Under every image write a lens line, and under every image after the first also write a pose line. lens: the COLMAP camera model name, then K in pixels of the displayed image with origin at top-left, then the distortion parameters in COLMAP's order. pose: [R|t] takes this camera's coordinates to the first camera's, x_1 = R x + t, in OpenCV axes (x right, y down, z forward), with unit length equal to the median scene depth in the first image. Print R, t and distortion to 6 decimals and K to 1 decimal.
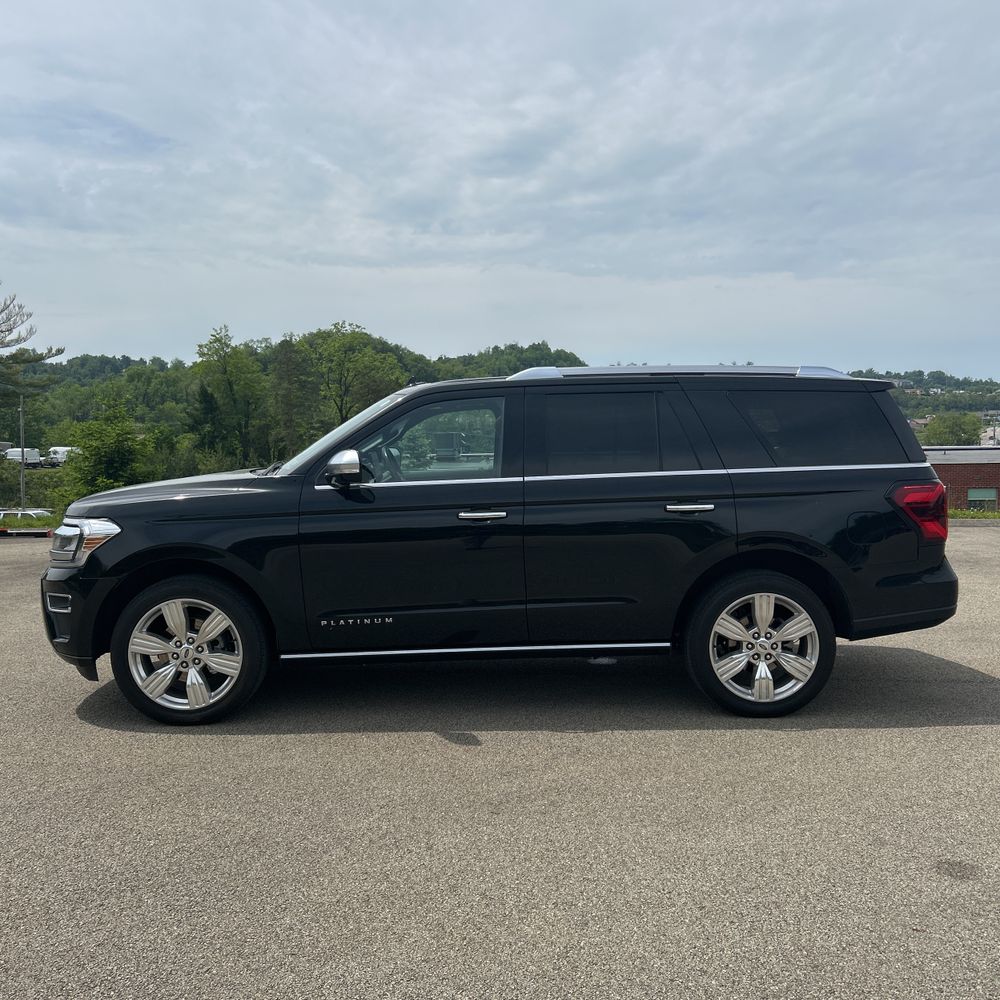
lens RADIAL K [[1043.7, 0, 500.0], [0, 1043.7, 500.0], [0, 0, 1]] dist [0.132944, -0.009306]
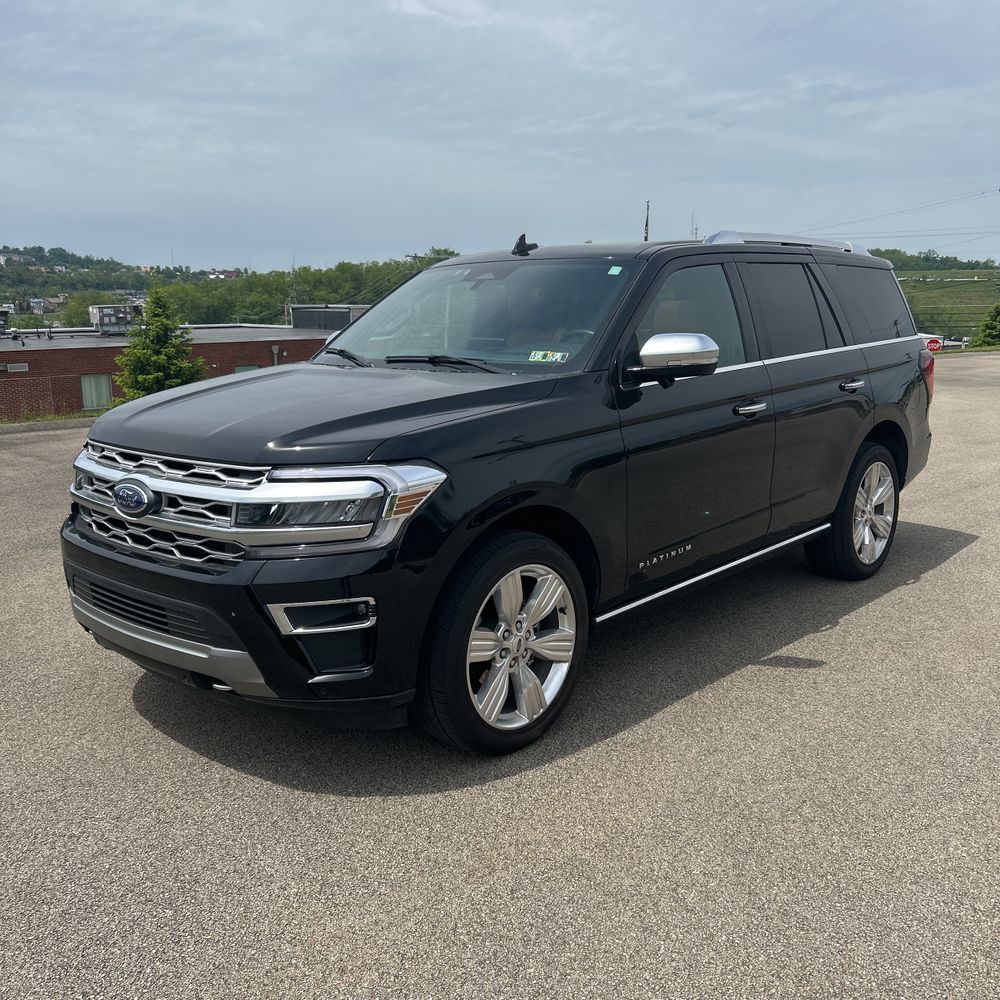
lens RADIAL K [[1039.7, 0, 500.0], [0, 1039.7, 500.0], [0, 0, 1]] dist [0.012773, 0.016699]
pose [[0.687091, -0.139499, 0.713054, -0.749566], [0.055910, 0.988637, 0.139539, -0.039289], [-0.724417, -0.056009, 0.687083, 0.546059]]
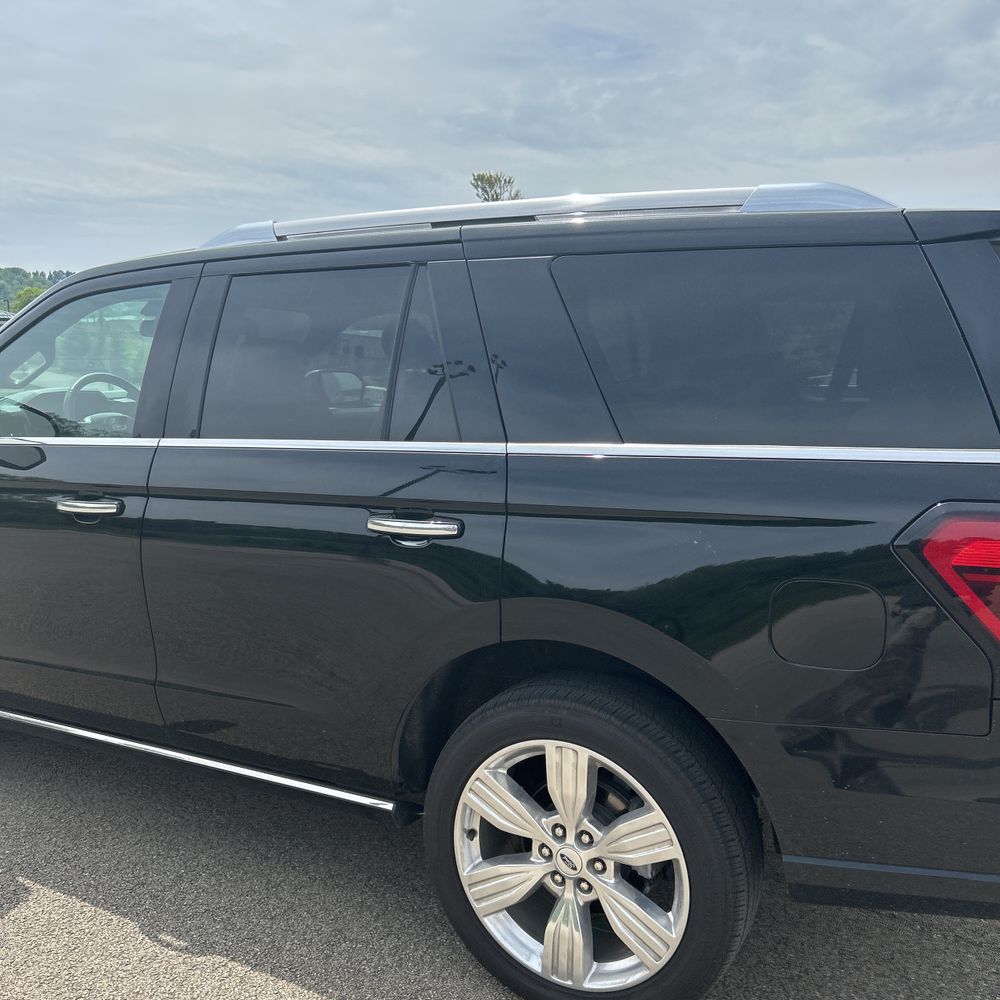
lens RADIAL K [[1008.8, 0, 489.1], [0, 1008.8, 496.5], [0, 0, 1]] dist [0.001123, 0.006332]
pose [[0.850725, 0.076478, -0.520018, 0.422839], [-0.031094, 0.994948, 0.095457, -0.045793], [0.524691, -0.065038, 0.848805, 0.645838]]
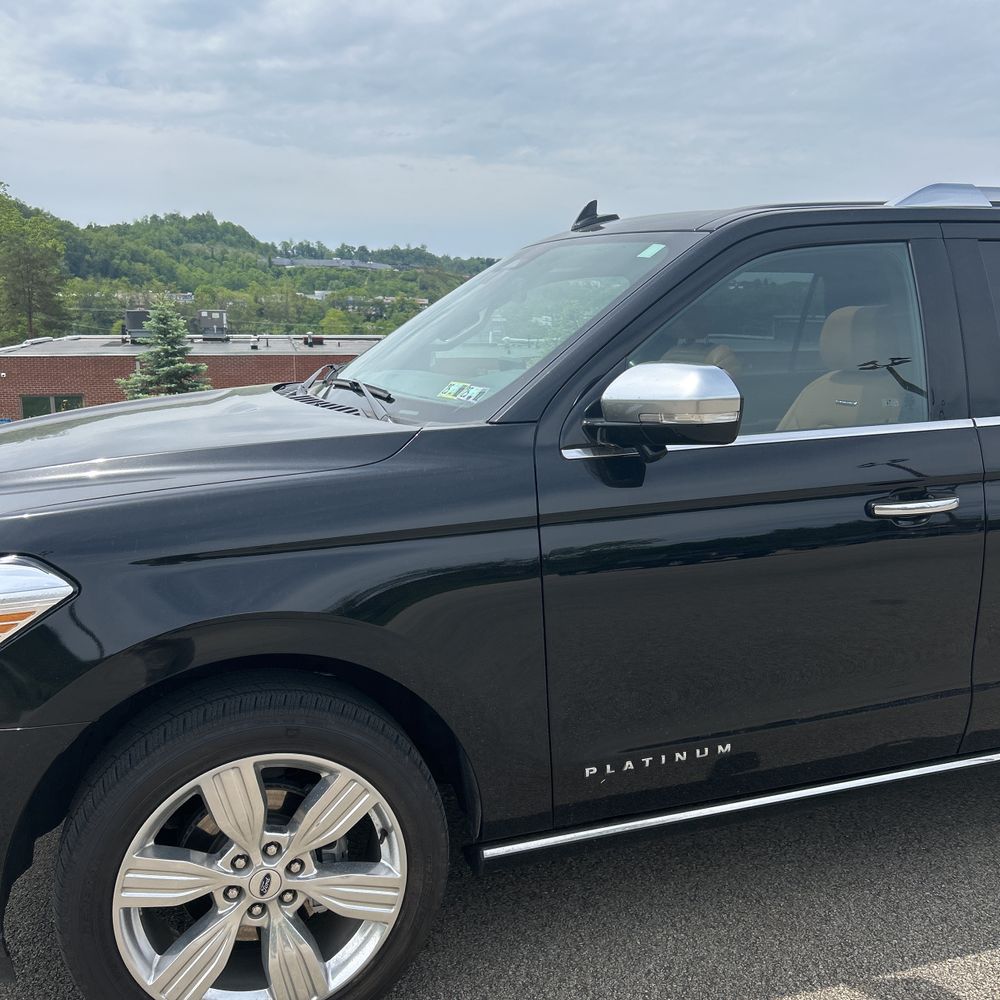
lens RADIAL K [[1026.2, 0, 499.1], [0, 1026.2, 495.1], [0, 0, 1]] dist [0.070752, -0.161652]
pose [[0.952064, -0.041198, 0.303111, -0.317135], [0.007942, 0.993884, 0.110140, -0.039784], [-0.305795, -0.102453, 0.946569, 0.611411]]
